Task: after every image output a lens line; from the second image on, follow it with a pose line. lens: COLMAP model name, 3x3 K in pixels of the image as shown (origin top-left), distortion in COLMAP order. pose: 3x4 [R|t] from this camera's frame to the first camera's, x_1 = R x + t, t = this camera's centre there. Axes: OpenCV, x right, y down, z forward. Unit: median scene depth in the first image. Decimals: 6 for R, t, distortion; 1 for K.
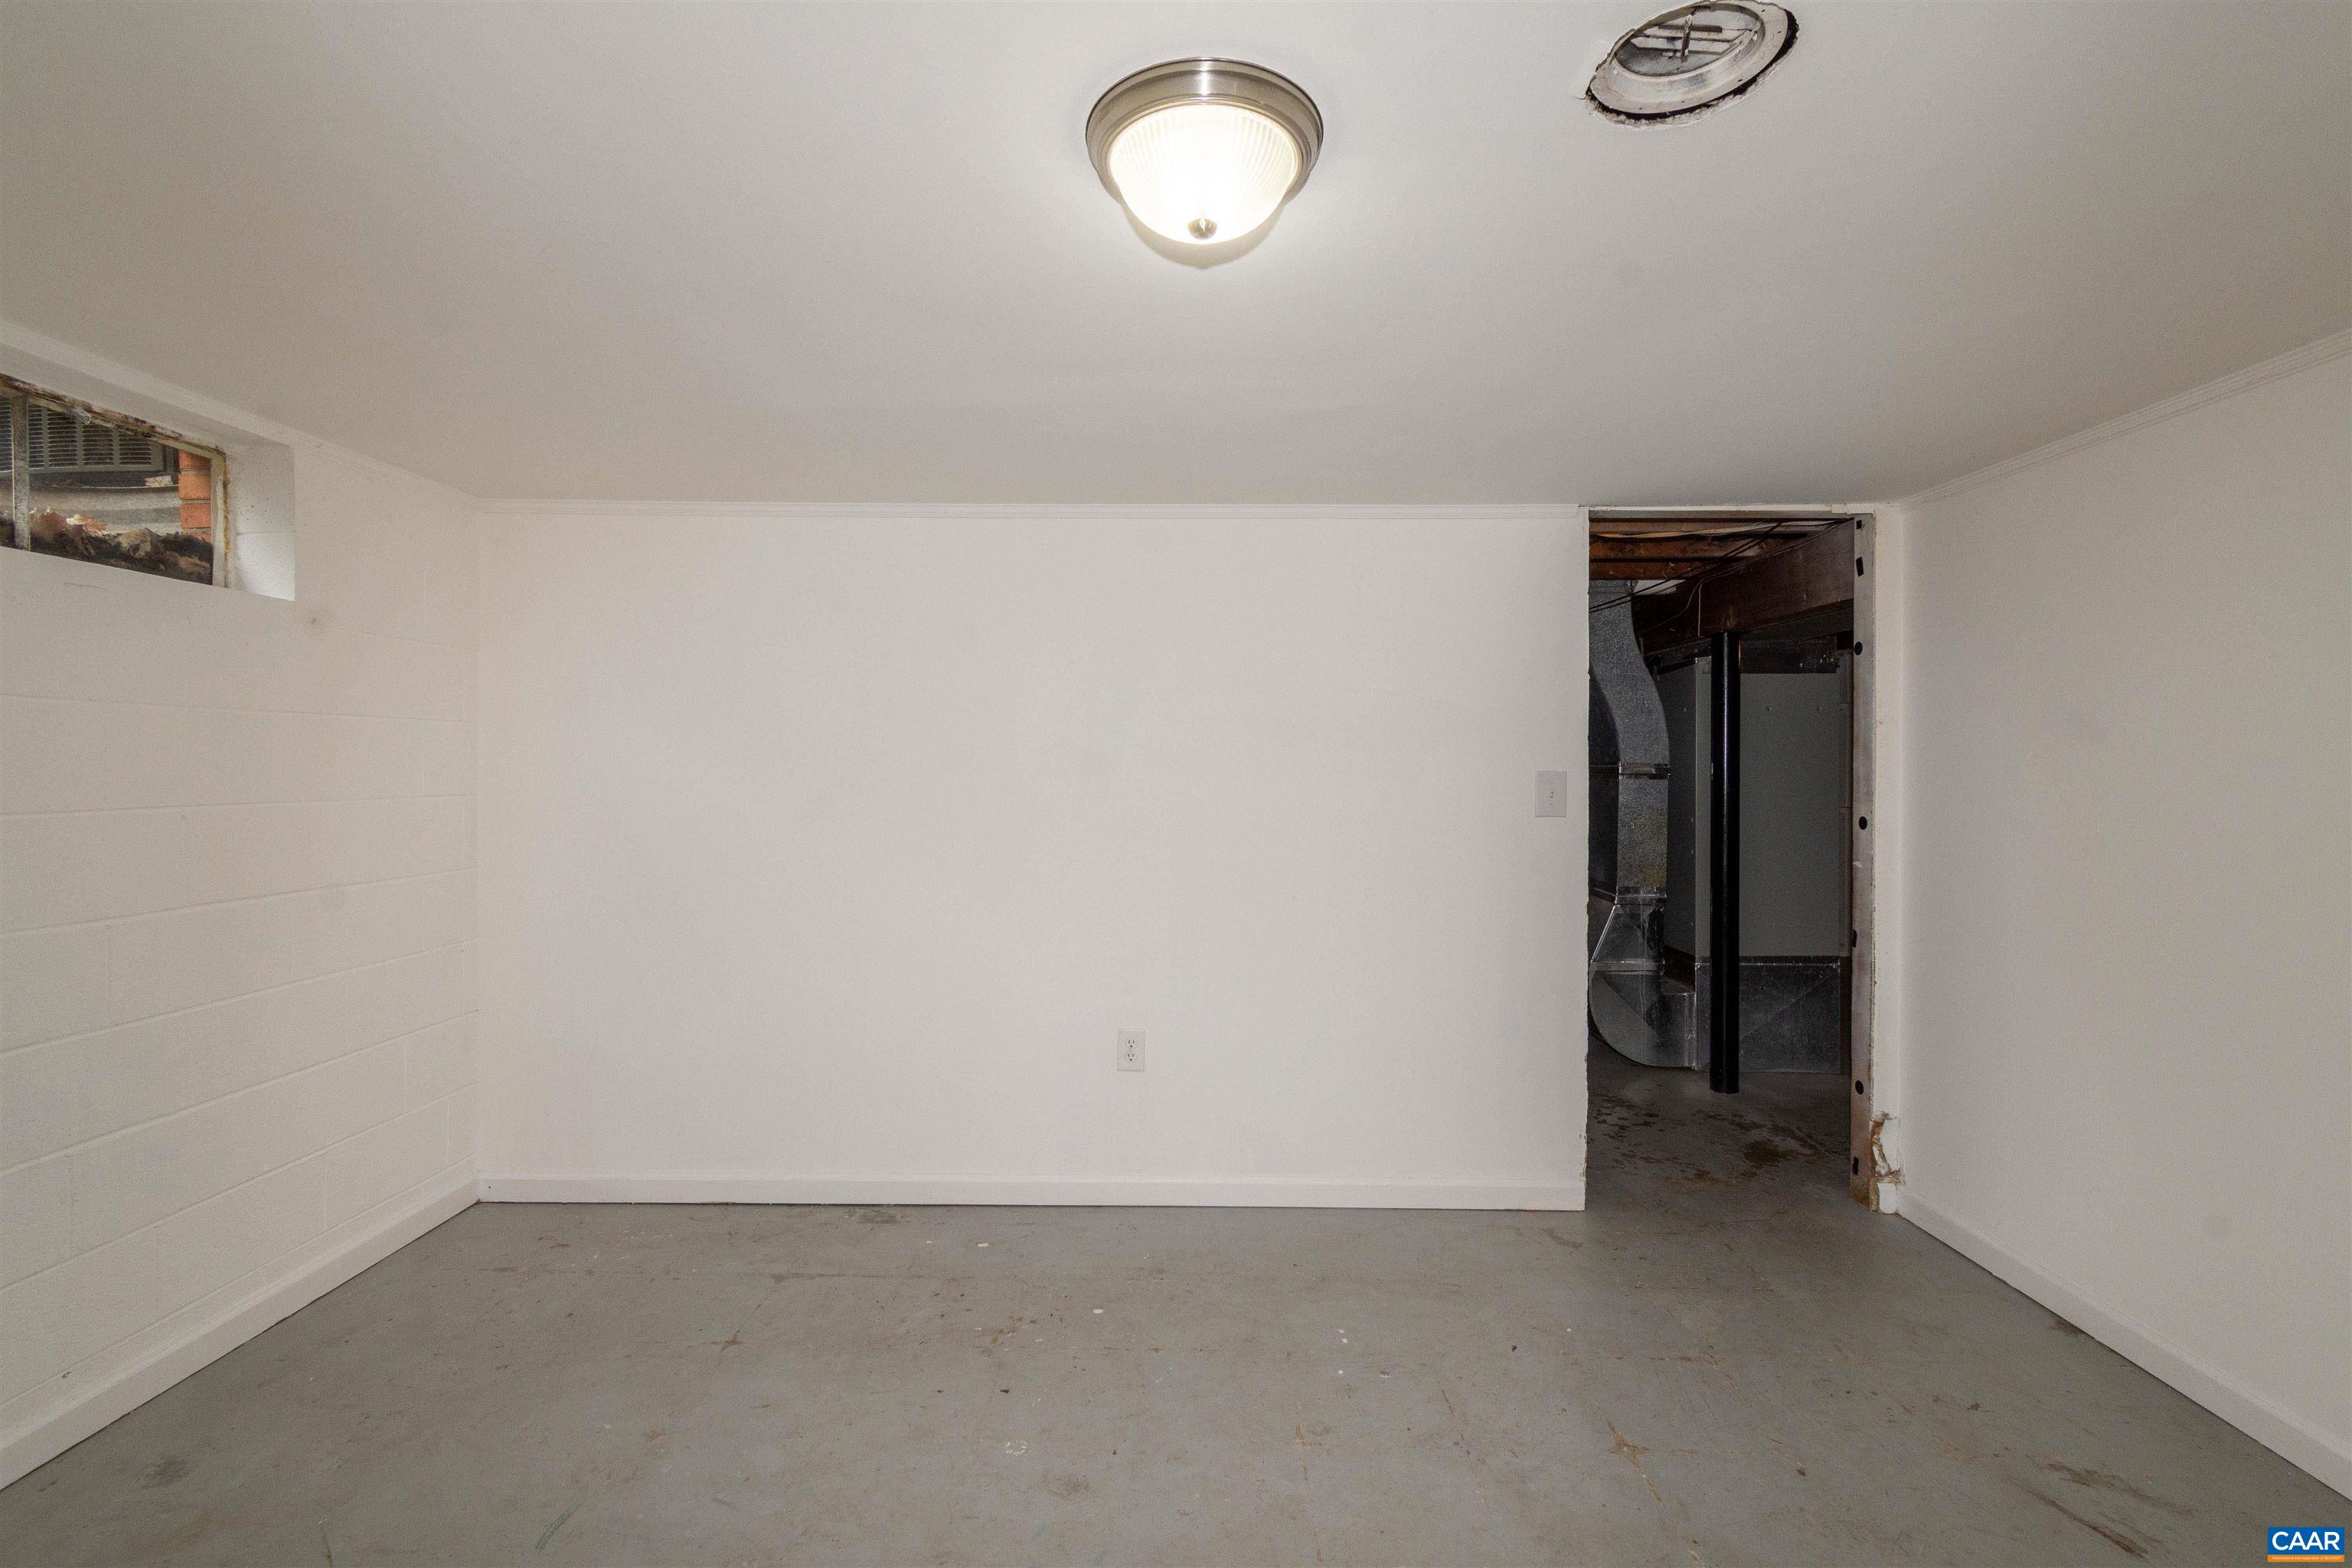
lens RADIAL K [[1045.2, 0, 1176.6], [0, 1045.2, 774.1], [0, 0, 1]] dist [0.002870, -0.000452]
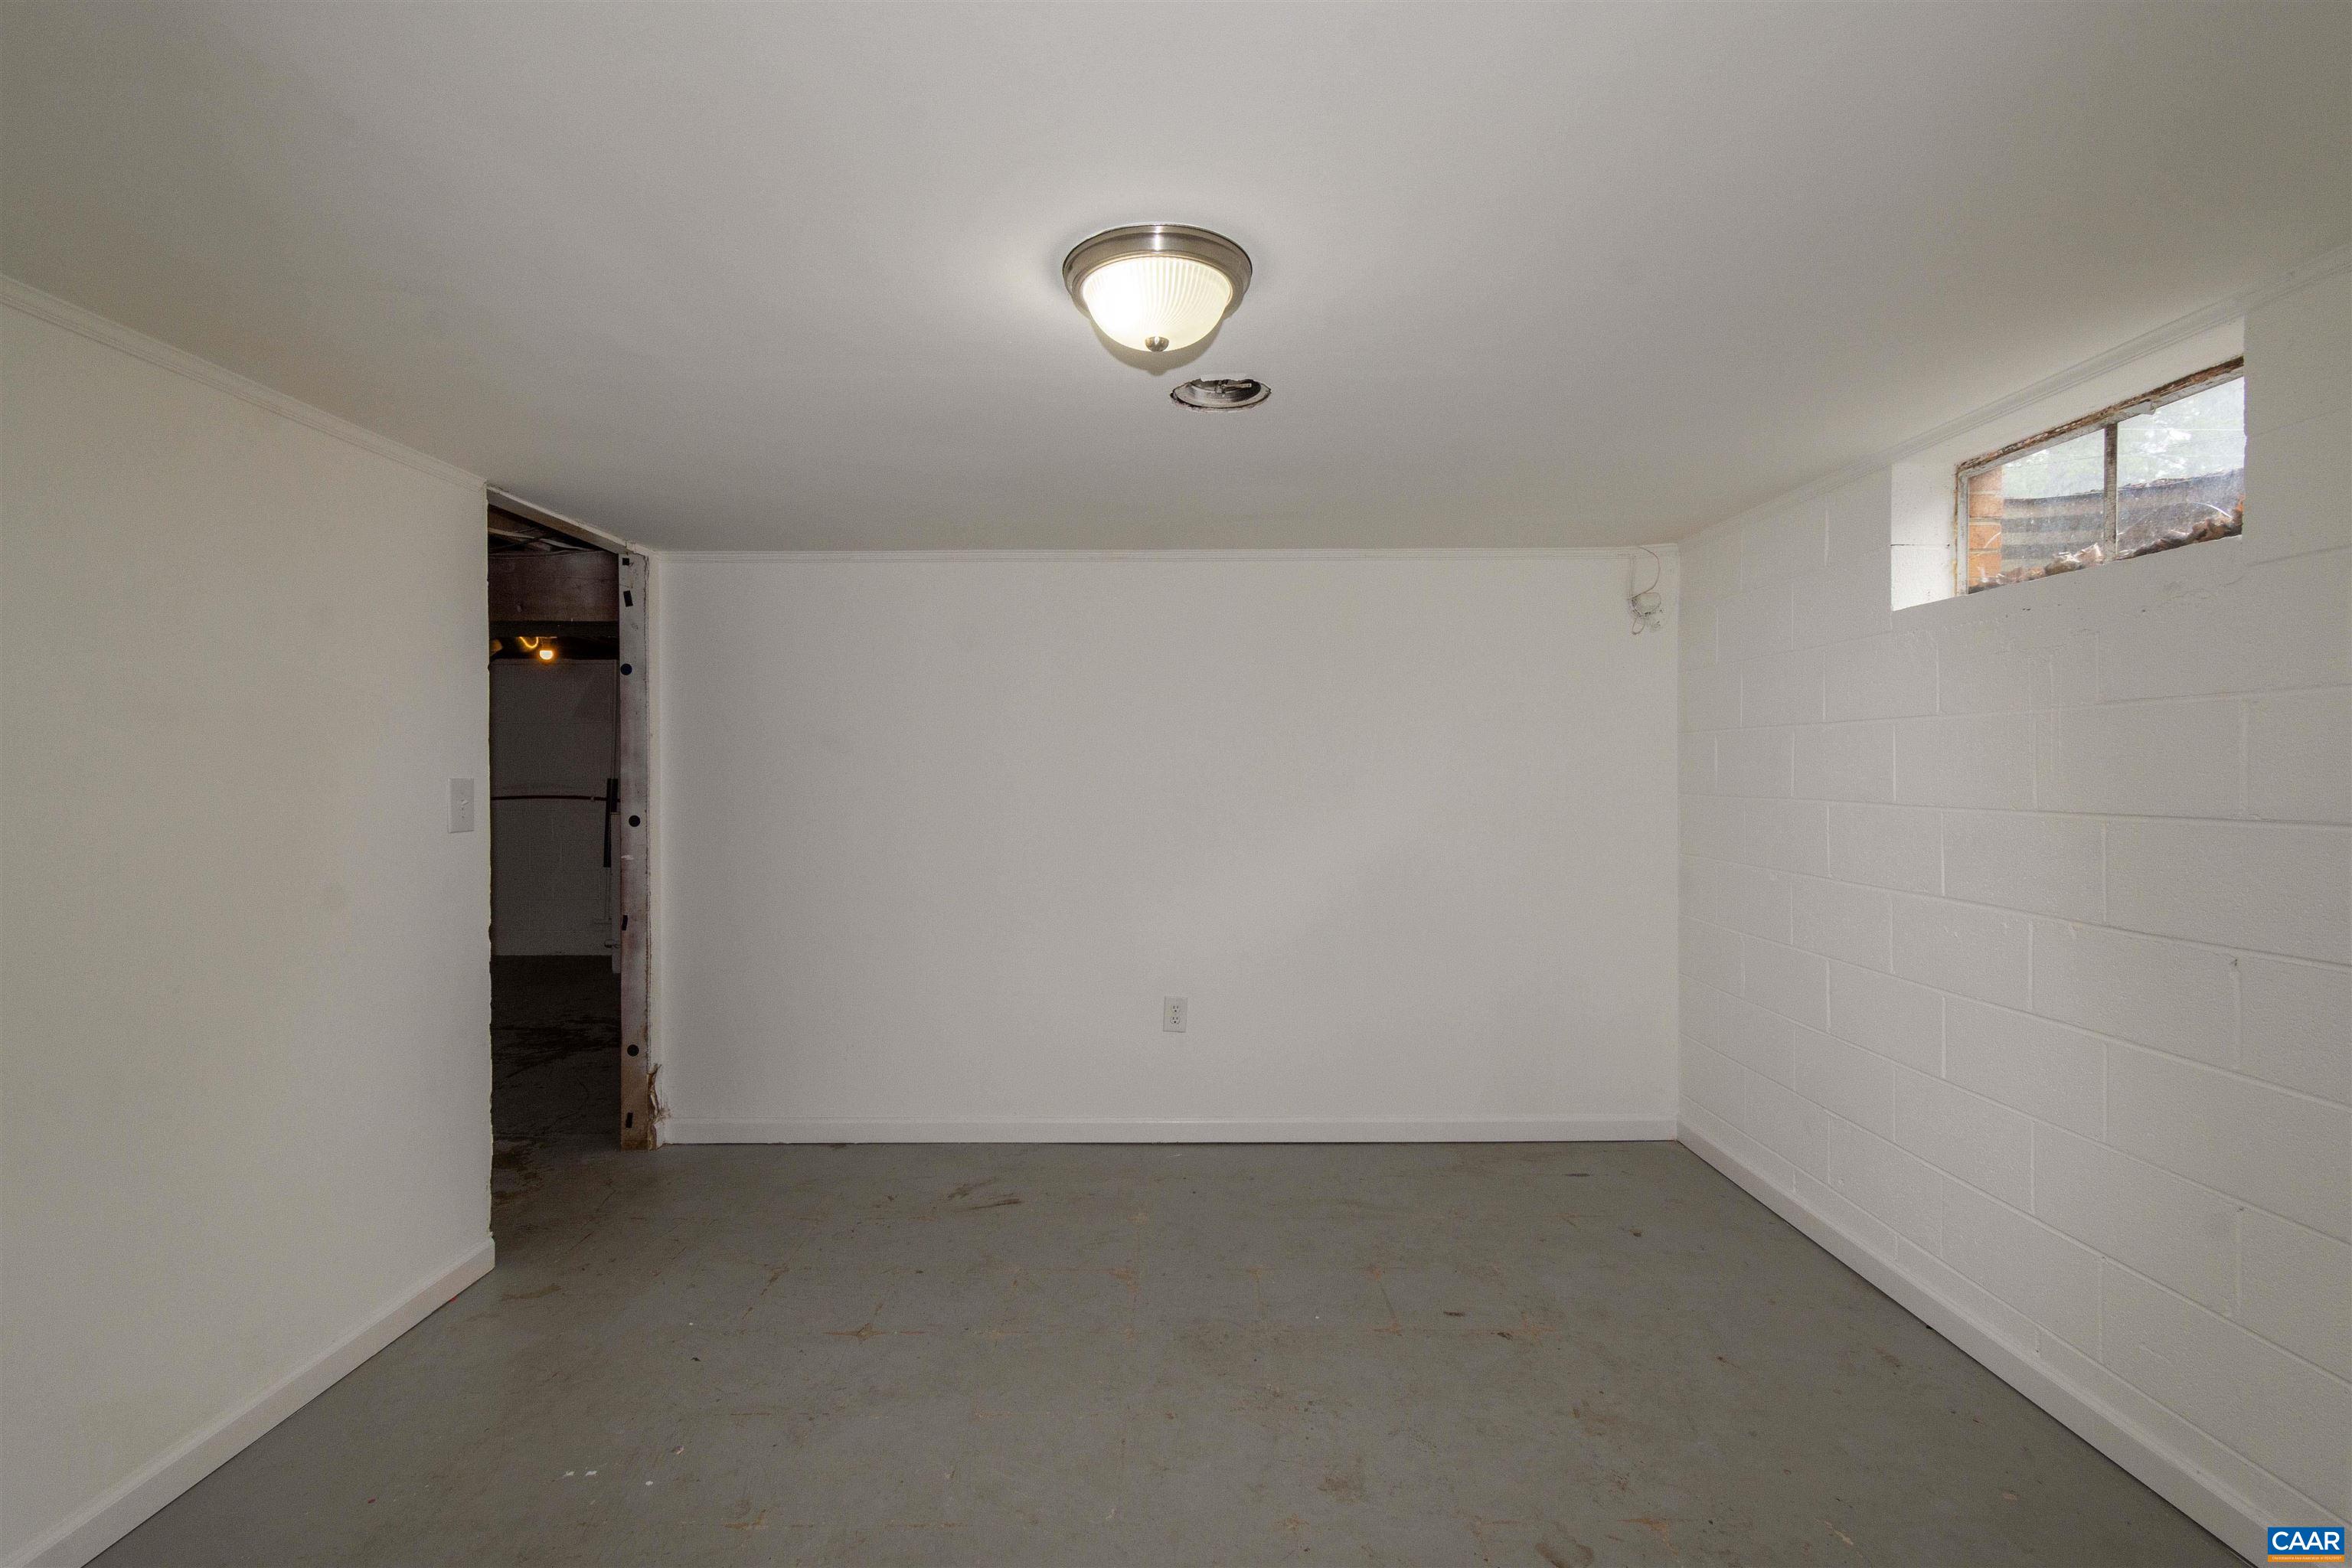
lens RADIAL K [[1045.2, 0, 1178.0], [0, 1045.2, 776.9], [0, 0, 1]] dist [0.002870, -0.000452]
pose [[-0.022930, -0.007445, 0.999709, -0.516236], [0.007888, 0.999940, 0.007628, -0.006264], [-0.999706, 0.008060, -0.022870, 0.427797]]
